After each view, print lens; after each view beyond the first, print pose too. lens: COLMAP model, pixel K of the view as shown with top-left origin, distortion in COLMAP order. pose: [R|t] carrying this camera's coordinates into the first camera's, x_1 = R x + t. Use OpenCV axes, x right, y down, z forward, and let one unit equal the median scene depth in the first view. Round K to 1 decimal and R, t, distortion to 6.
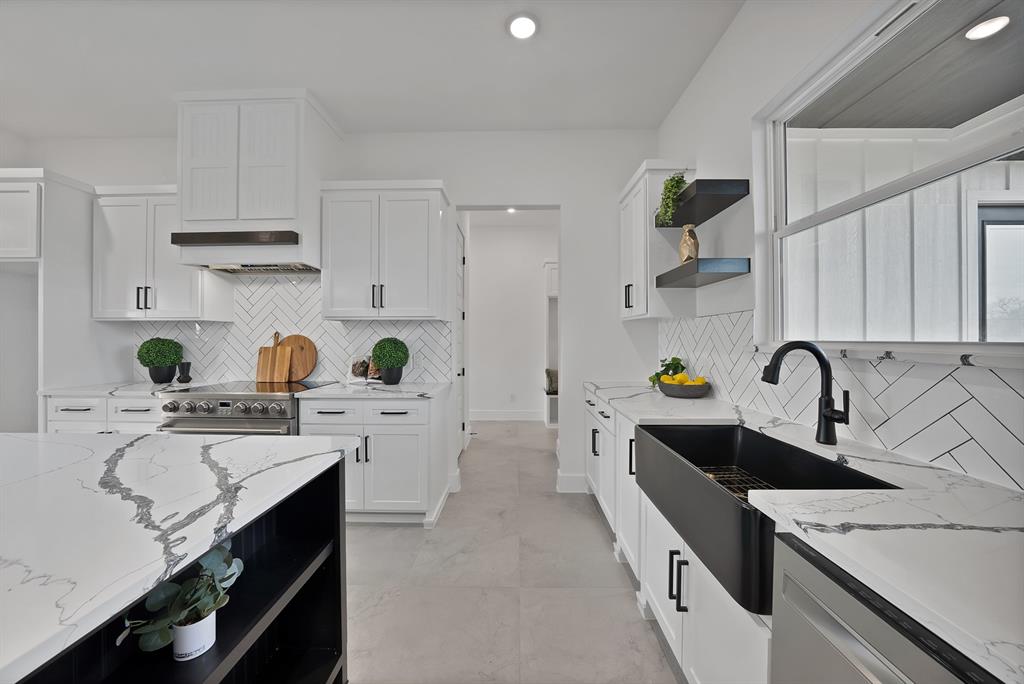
lens RADIAL K [[371.2, 0, 516.1], [0, 371.2, 336.5], [0, 0, 1]] dist [-0.026056, 0.004231]
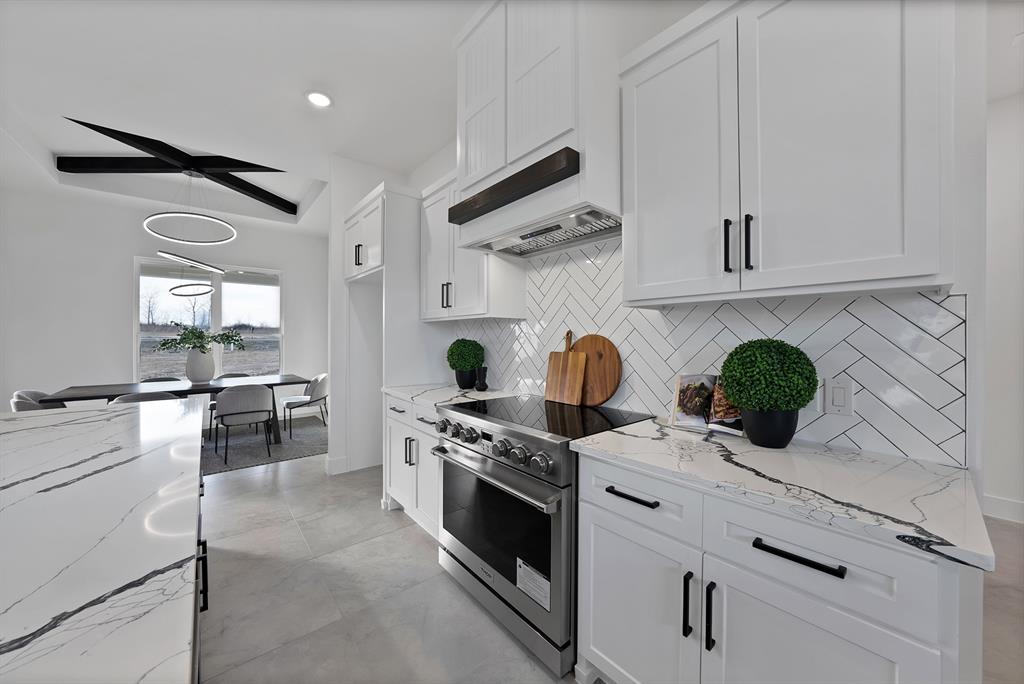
lens RADIAL K [[371.2, 0, 502.5], [0, 371.2, 338.7], [0, 0, 1]] dist [-0.026056, 0.004231]
pose [[0.643105, 0.001281, -0.765777, -0.218080], [0.000007, 0.999999, 0.001678, 0.001647], [0.765778, -0.001084, 0.643104, 0.503137]]
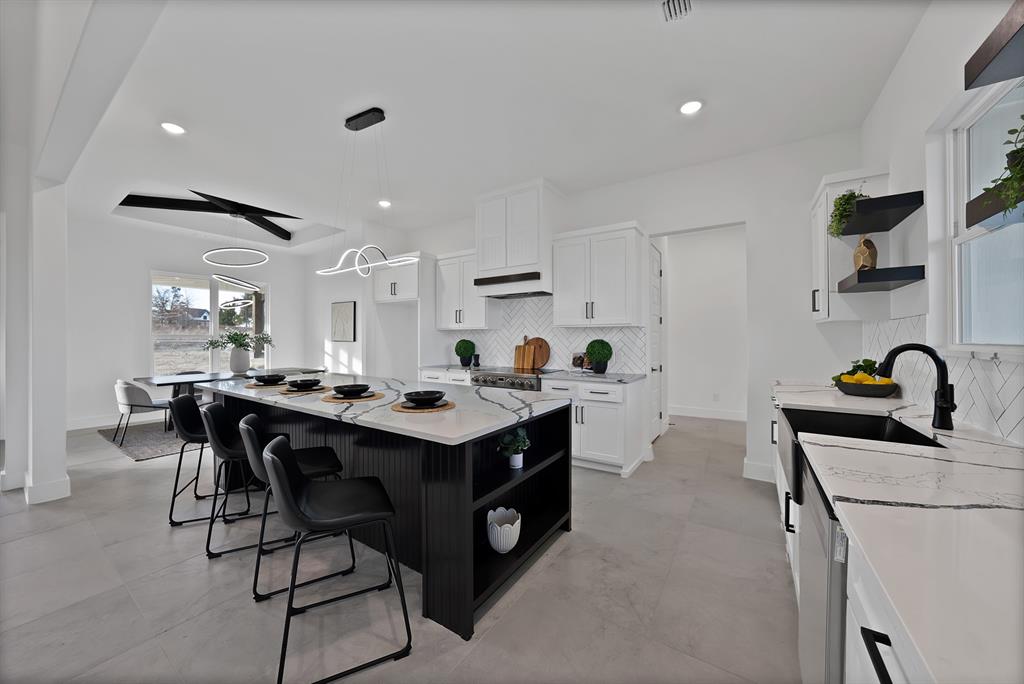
lens RADIAL K [[371.2, 0, 505.2], [0, 371.2, 338.4], [0, 0, 1]] dist [-0.026056, 0.004231]
pose [[0.833484, -0.000307, -0.552544, 0.138431], [0.001917, 0.999995, 0.002335, -0.004851], [0.552541, -0.003006, 0.833480, -0.357362]]
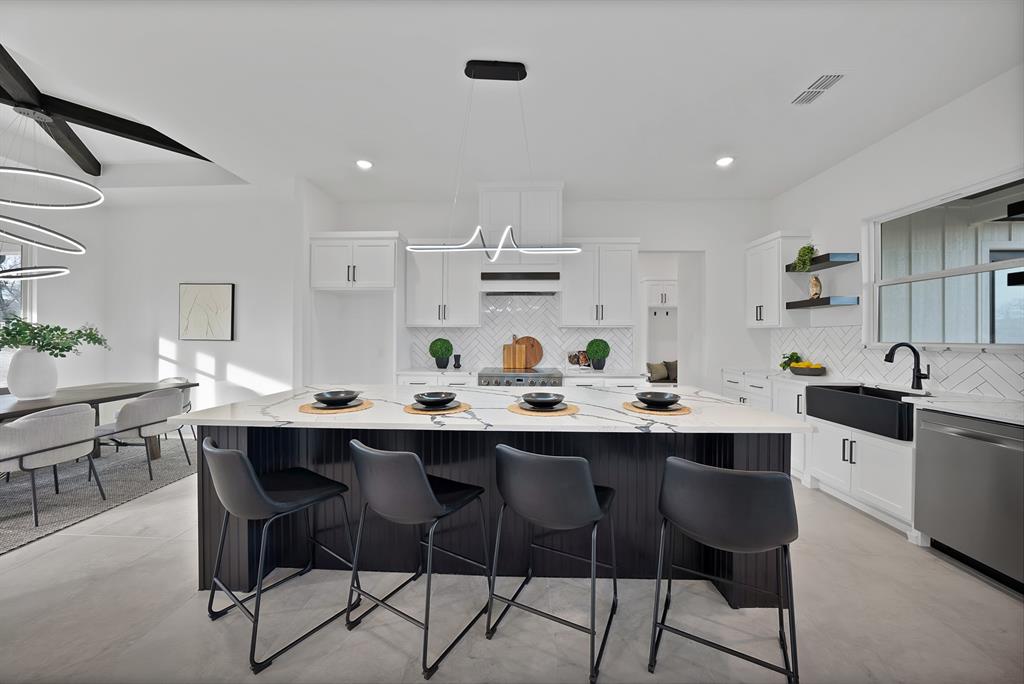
lens RADIAL K [[371.2, 0, 508.7], [0, 371.2, 334.9], [0, 0, 1]] dist [-0.026056, 0.004231]
pose [[0.999740, 0.004847, -0.022289, -0.710708], [-0.004894, 0.999986, -0.002052, -0.008318], [0.022279, 0.002161, 0.999749, -0.561970]]
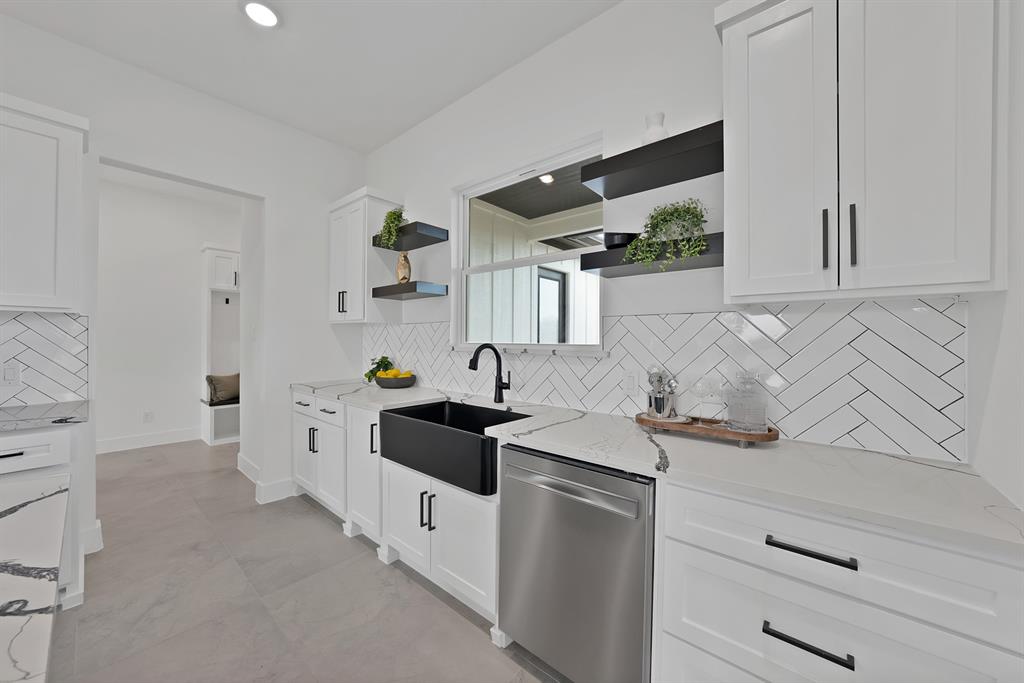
lens RADIAL K [[371.2, 0, 510.3], [0, 371.2, 336.9], [0, 0, 1]] dist [-0.026056, 0.004231]
pose [[0.641741, 0.010710, 0.766847, -0.211375], [-0.011029, 0.999928, -0.004736, -0.005181], [-0.766842, -0.005418, 0.641813, -0.078069]]
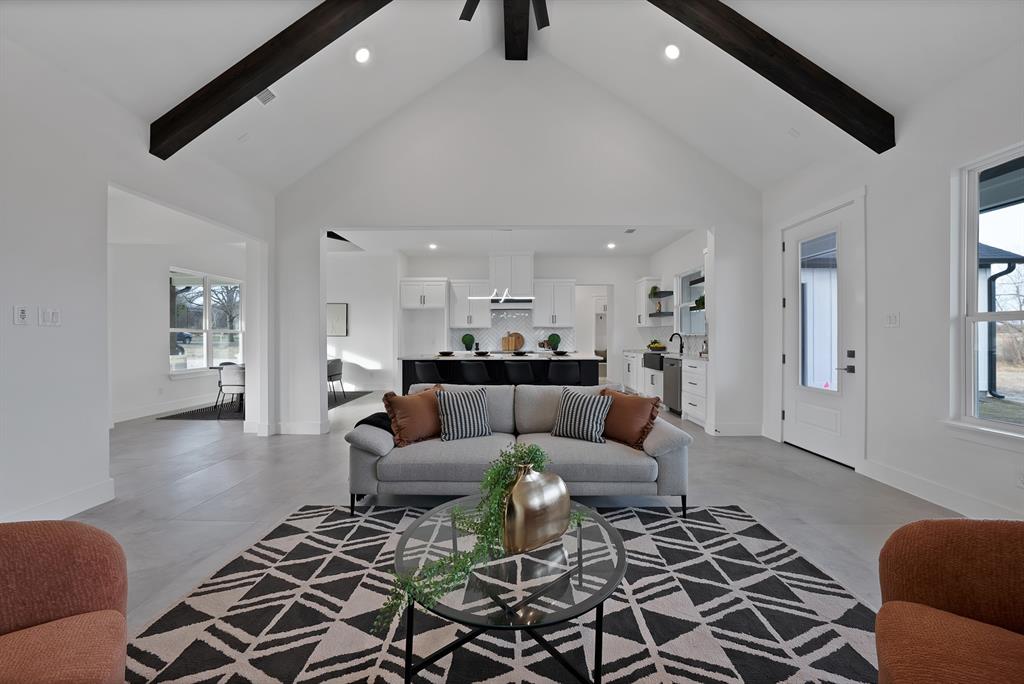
lens RADIAL K [[371.2, 0, 508.8], [0, 371.2, 336.0], [0, 0, 1]] dist [-0.026056, 0.004231]
pose [[0.999990, -0.001444, -0.004133, -0.708381], [0.001440, 0.999998, -0.000975, 0.024973], [0.004134, 0.000969, 0.999991, -1.905052]]
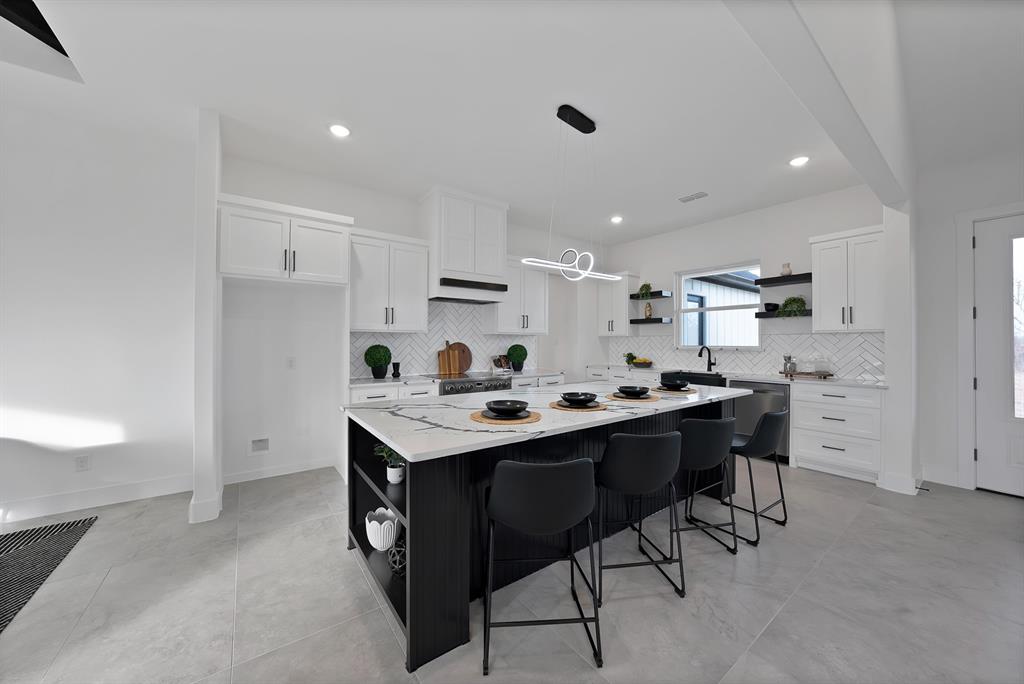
lens RADIAL K [[371.2, 0, 516.1], [0, 371.2, 338.8], [0, 0, 1]] dist [-0.026056, 0.004231]
pose [[0.789767, 0.009289, 0.613336, -1.509071], [-0.005406, 0.999952, -0.008183, -0.009550], [-0.613383, 0.003147, 0.789779, -0.412394]]
